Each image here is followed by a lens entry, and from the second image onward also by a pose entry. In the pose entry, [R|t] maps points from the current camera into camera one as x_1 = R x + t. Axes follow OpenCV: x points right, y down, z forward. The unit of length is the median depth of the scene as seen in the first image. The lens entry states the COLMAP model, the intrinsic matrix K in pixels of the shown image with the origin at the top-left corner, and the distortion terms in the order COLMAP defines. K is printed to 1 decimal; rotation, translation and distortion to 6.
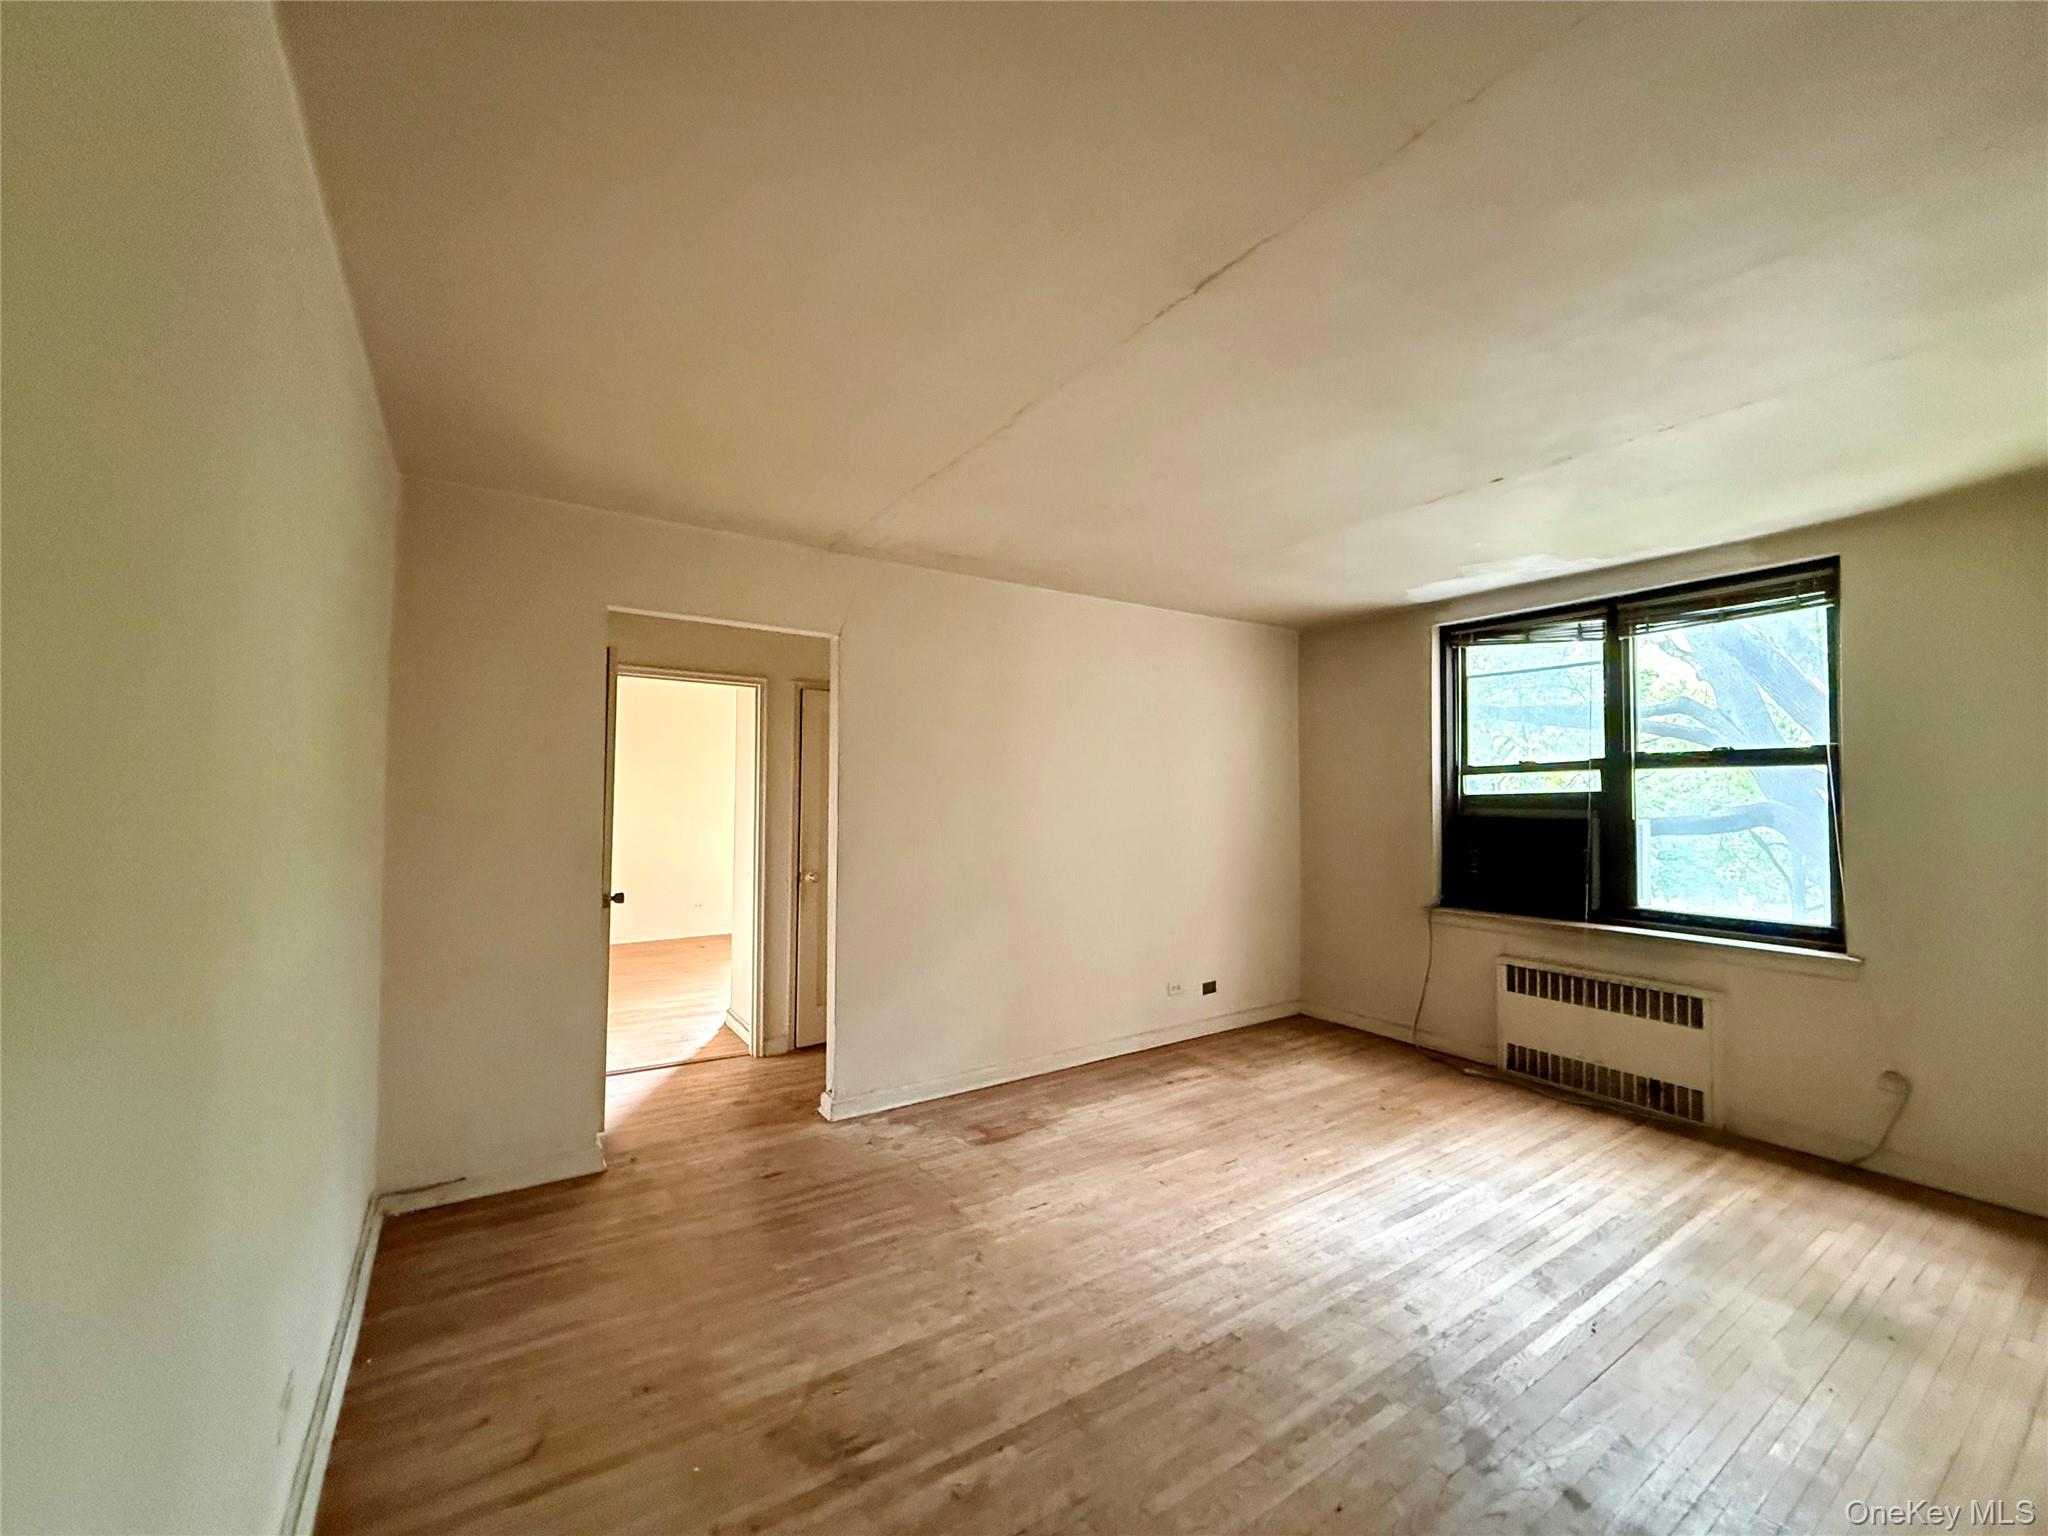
lens RADIAL K [[819.3, 0, 1024.7], [0, 819.3, 770.5], [0, 0, 1]] dist [0.001309, -0.000816]
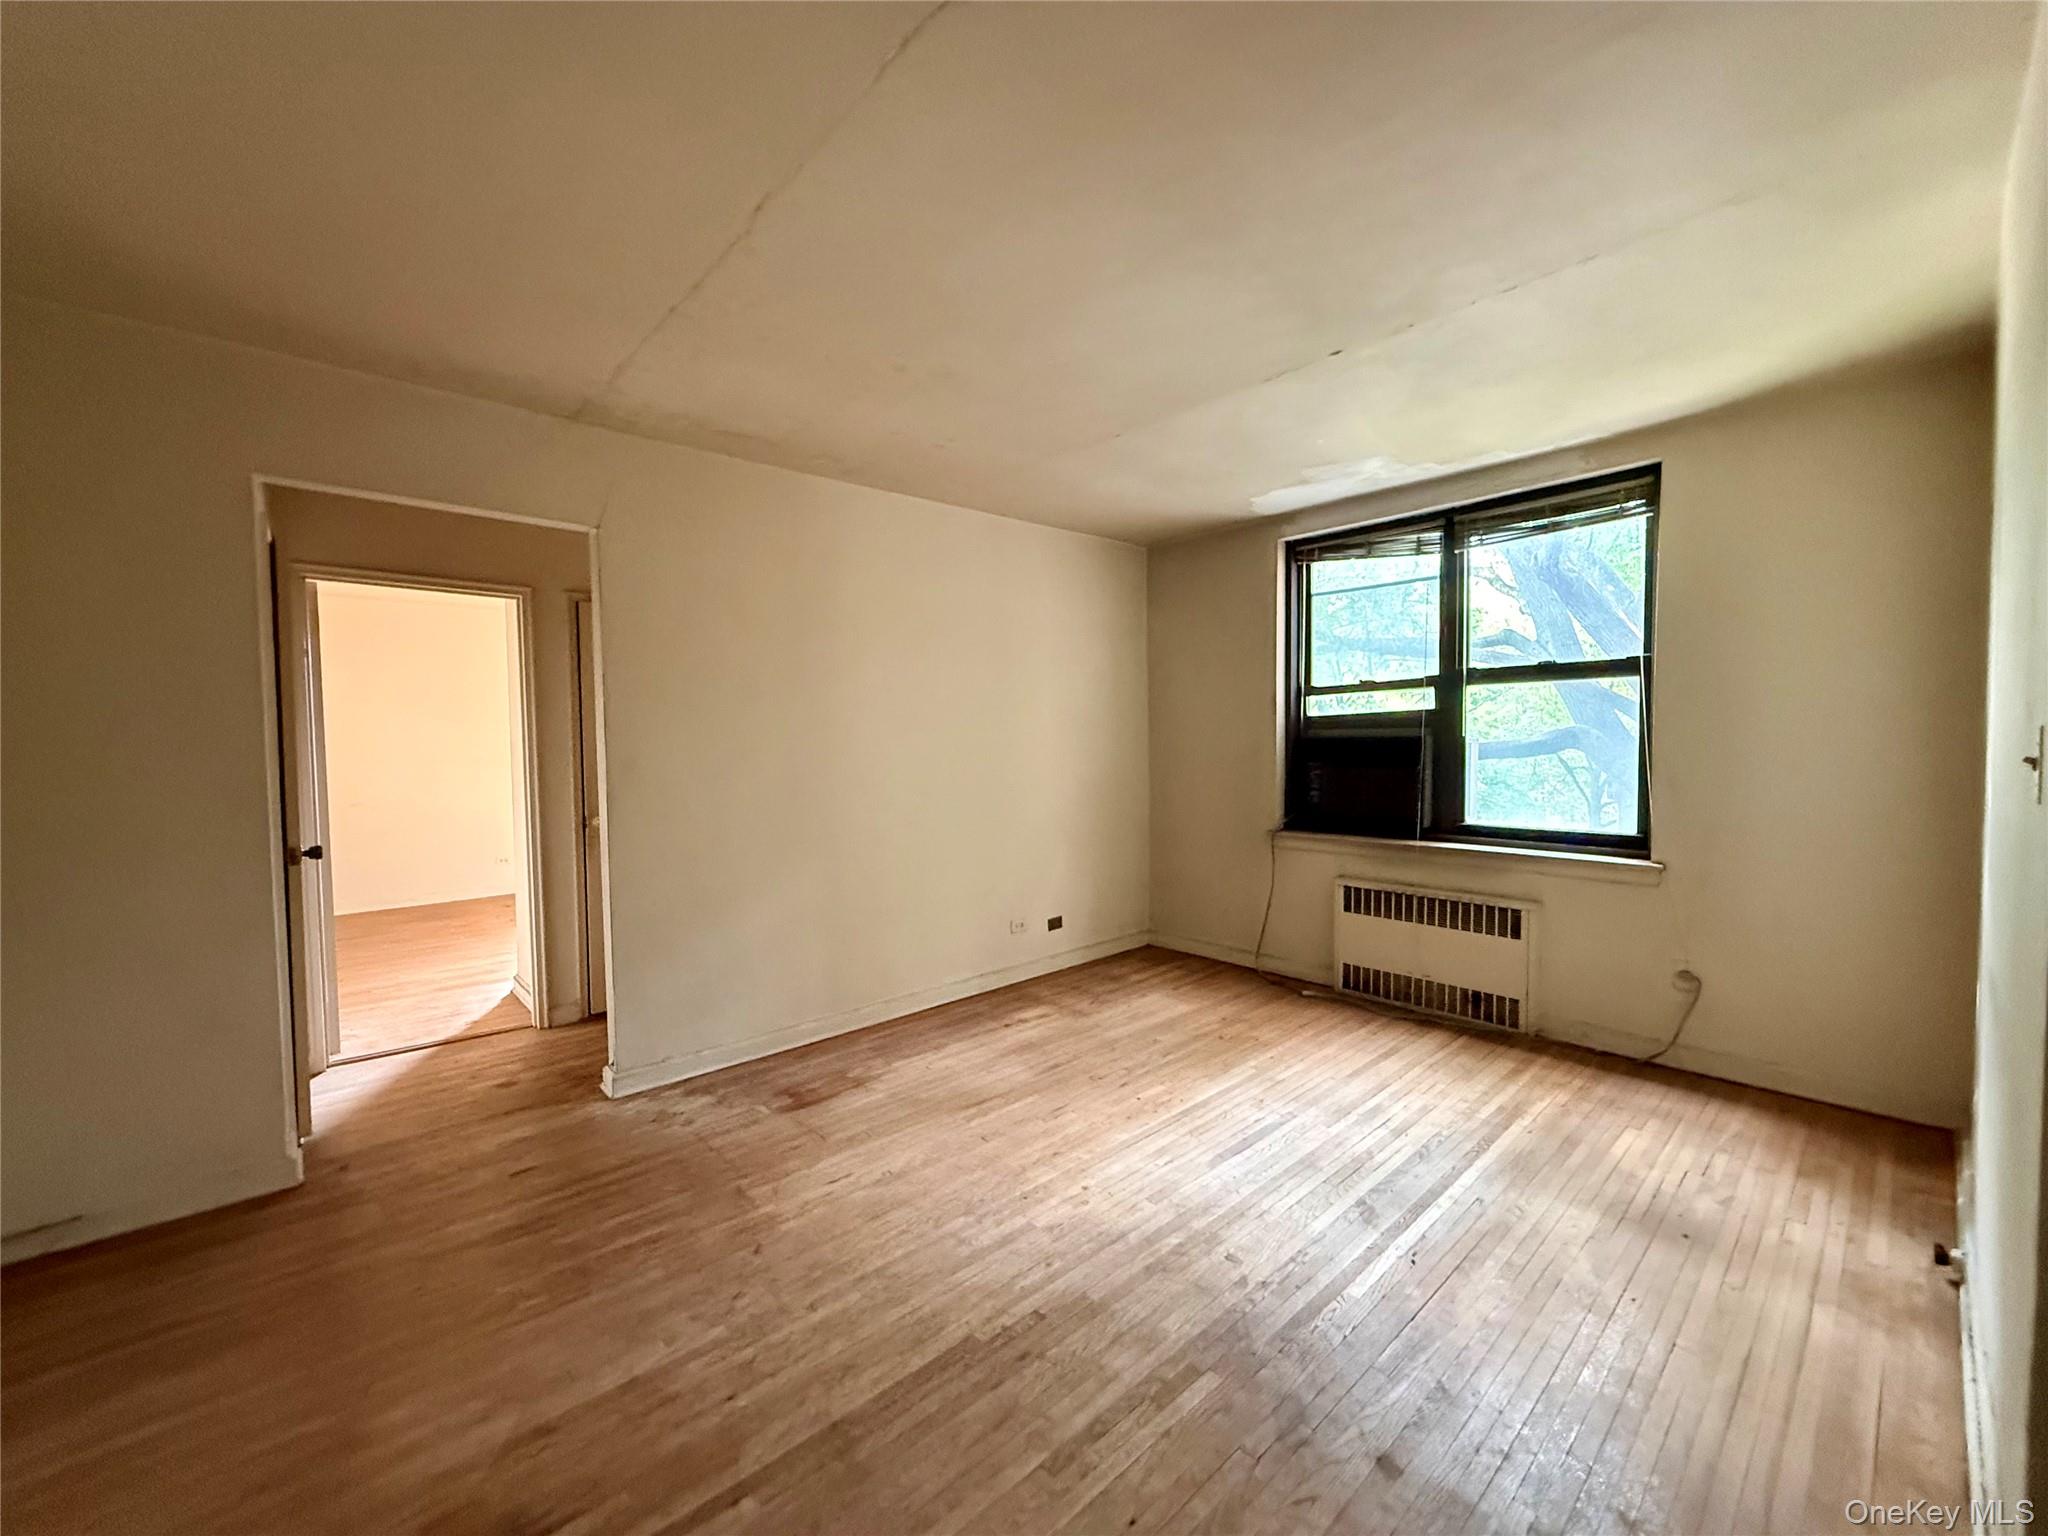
lens RADIAL K [[819.3, 0, 1026.5], [0, 819.3, 771.1], [0, 0, 1]] dist [0.001309, -0.000816]
pose [[0.988685, -0.023472, 0.148157, 0.083772], [0.012816, 0.997288, 0.072476, 0.028215], [-0.149456, -0.069758, 0.986305, 0.114927]]
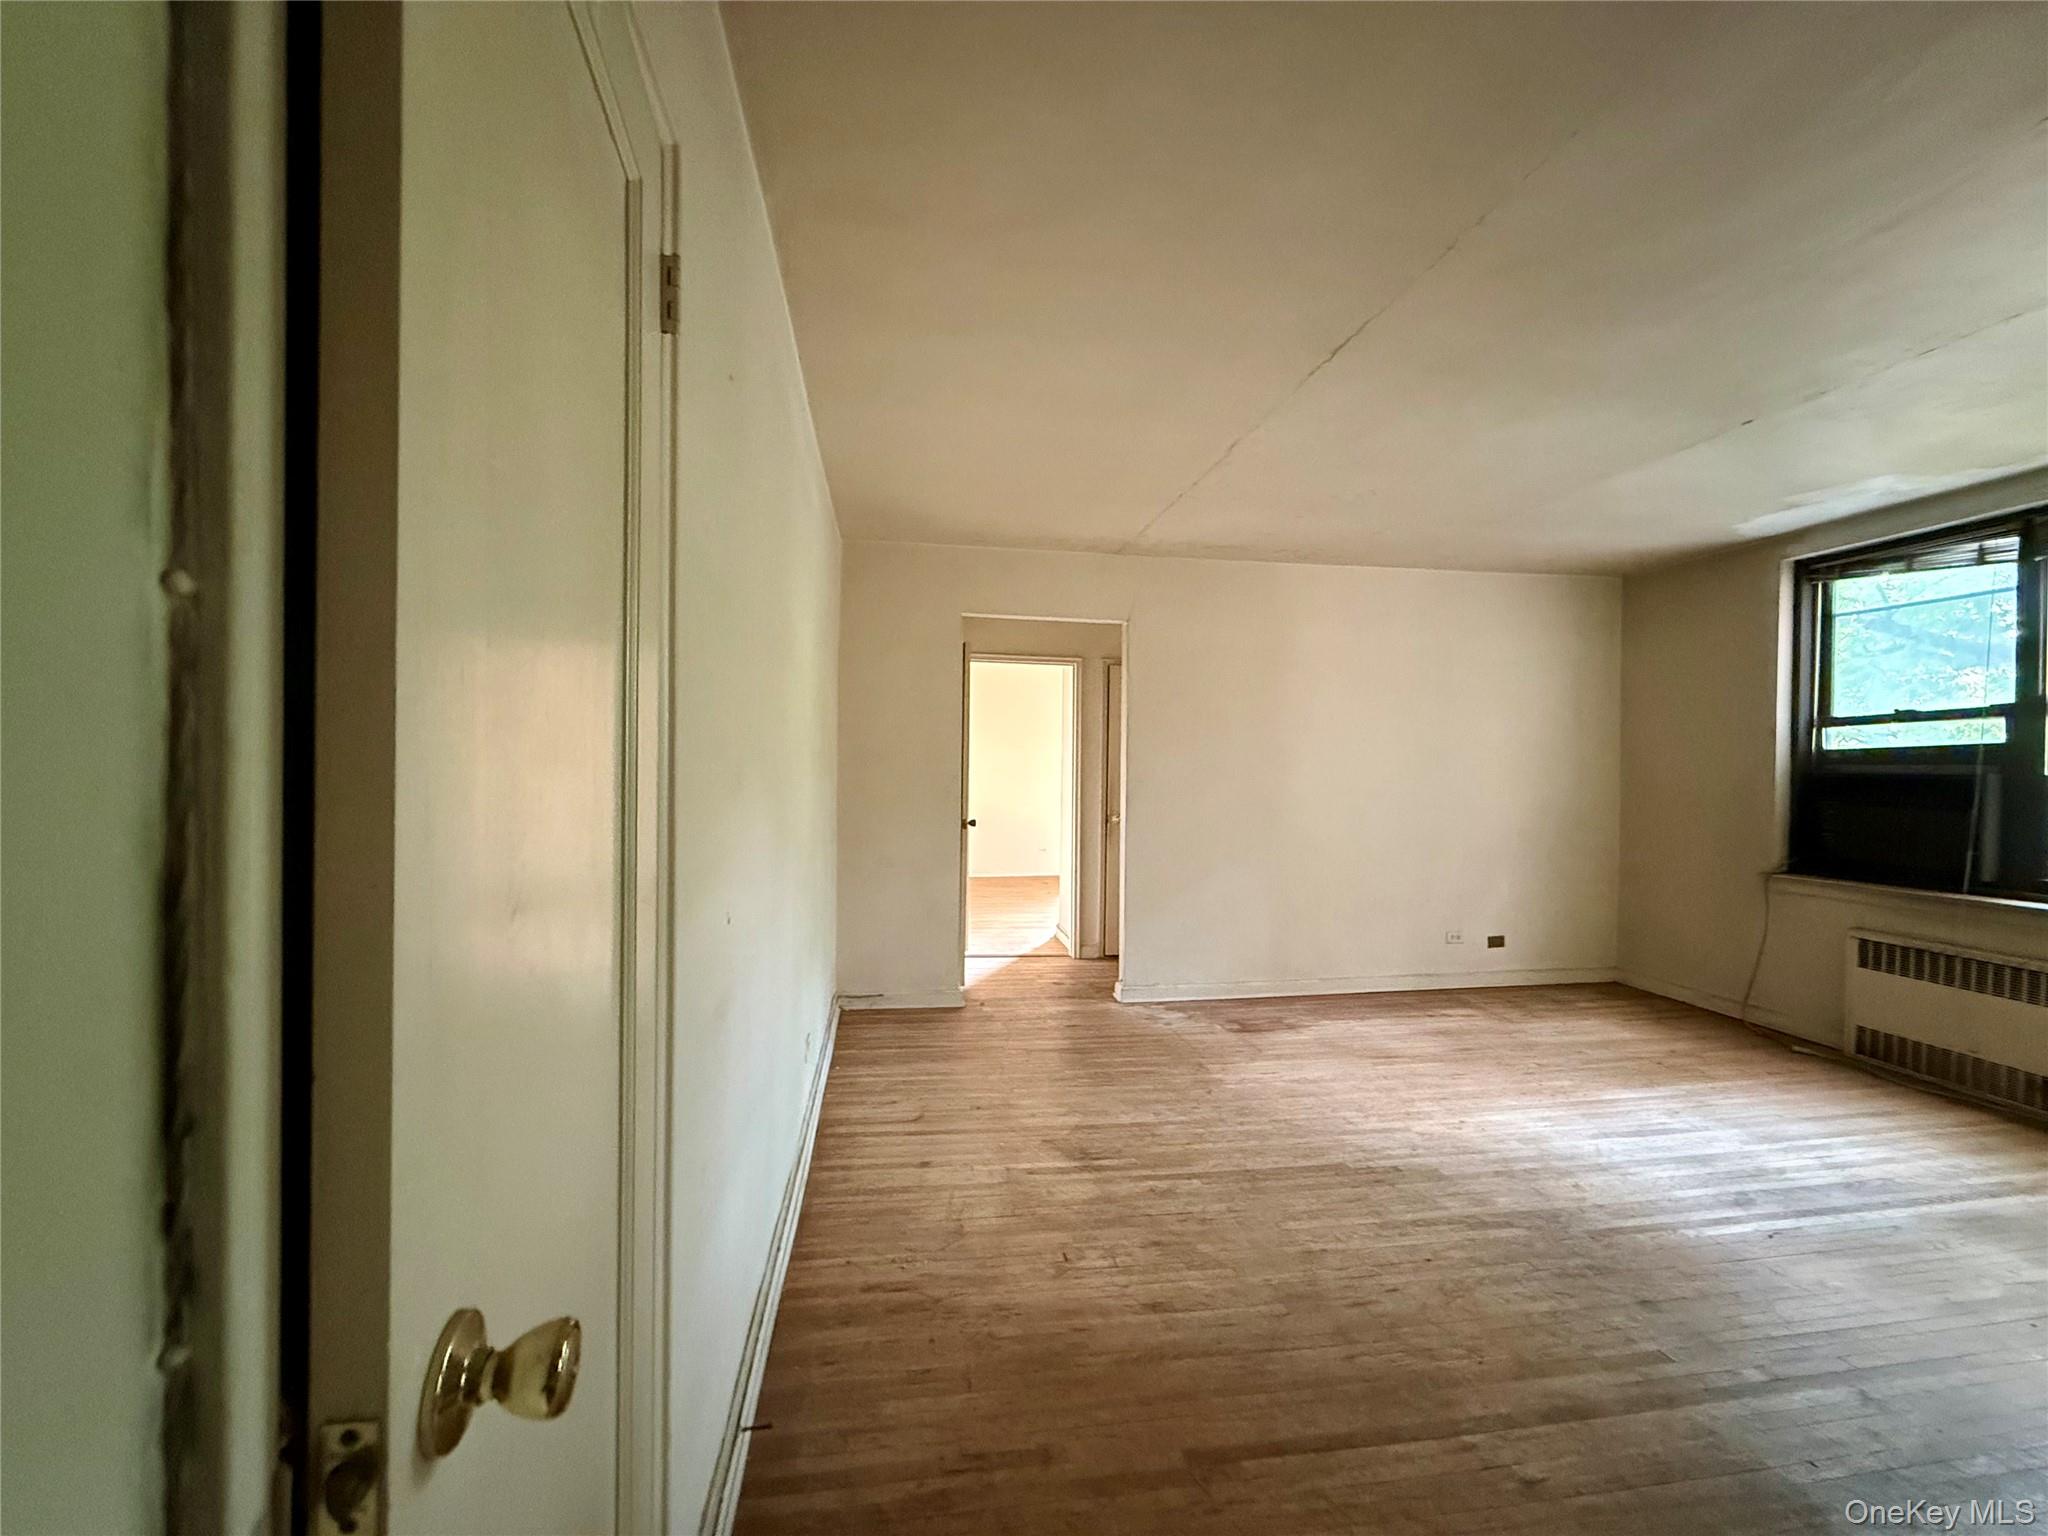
lens RADIAL K [[819.3, 0, 1018.1], [0, 819.3, 775.0], [0, 0, 1]] dist [0.001309, -0.000816]
pose [[0.908875, 0.009198, -0.416967, 0.164837], [0.007748, 0.999212, 0.038930, 0.022706], [0.416997, -0.038613, 0.908087, -0.243288]]
